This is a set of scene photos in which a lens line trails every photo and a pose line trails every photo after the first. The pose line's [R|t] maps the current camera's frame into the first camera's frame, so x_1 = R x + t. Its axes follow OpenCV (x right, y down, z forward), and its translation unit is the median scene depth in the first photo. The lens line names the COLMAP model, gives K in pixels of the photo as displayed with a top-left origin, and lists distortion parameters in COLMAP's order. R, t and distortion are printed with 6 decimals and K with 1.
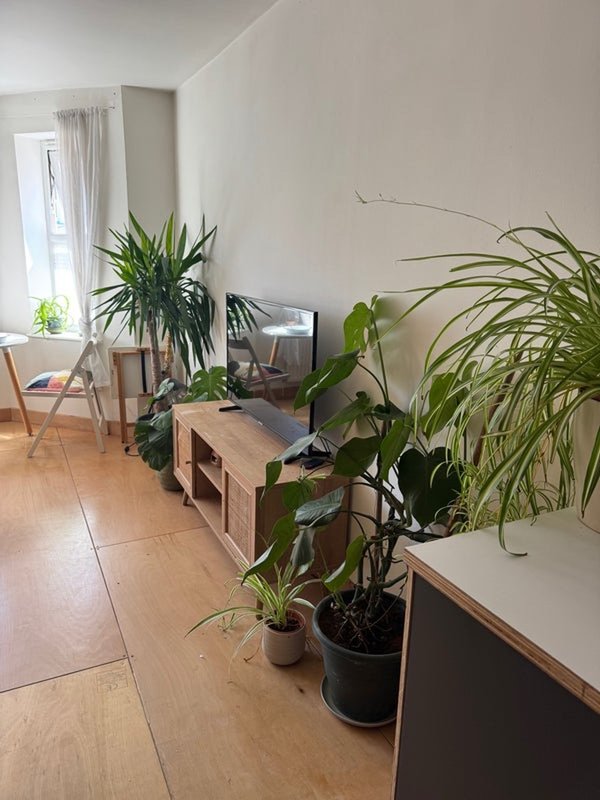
lens RADIAL K [[574.2, 0, 299.0], [0, 574.2, 403.0], [0, 0, 1]] dist [0.000679, 0.000279]
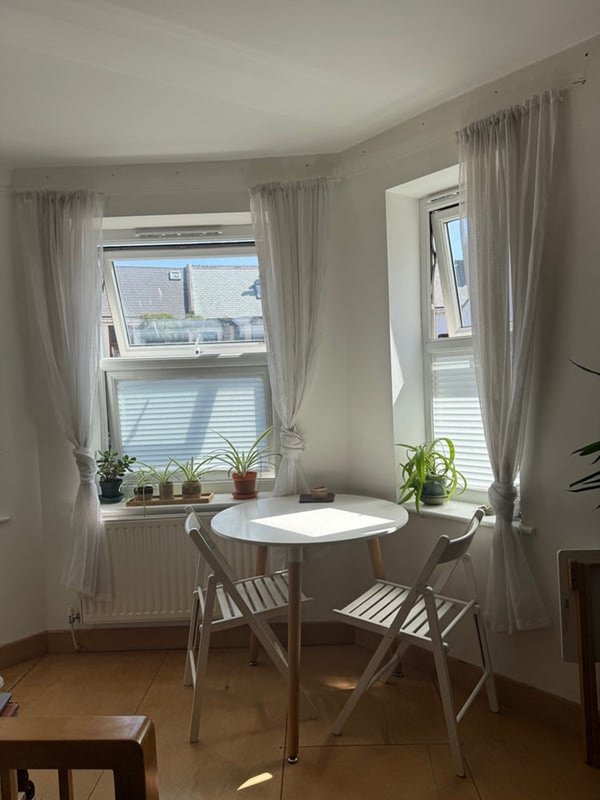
lens RADIAL K [[574.2, 0, 301.1], [0, 574.2, 401.0], [0, 0, 1]] dist [0.000679, 0.000279]
pose [[0.879023, -0.042804, -0.474853, -0.287562], [-0.058159, 0.978898, -0.195900, -0.111934], [0.473218, 0.199818, 0.857984, 0.459544]]
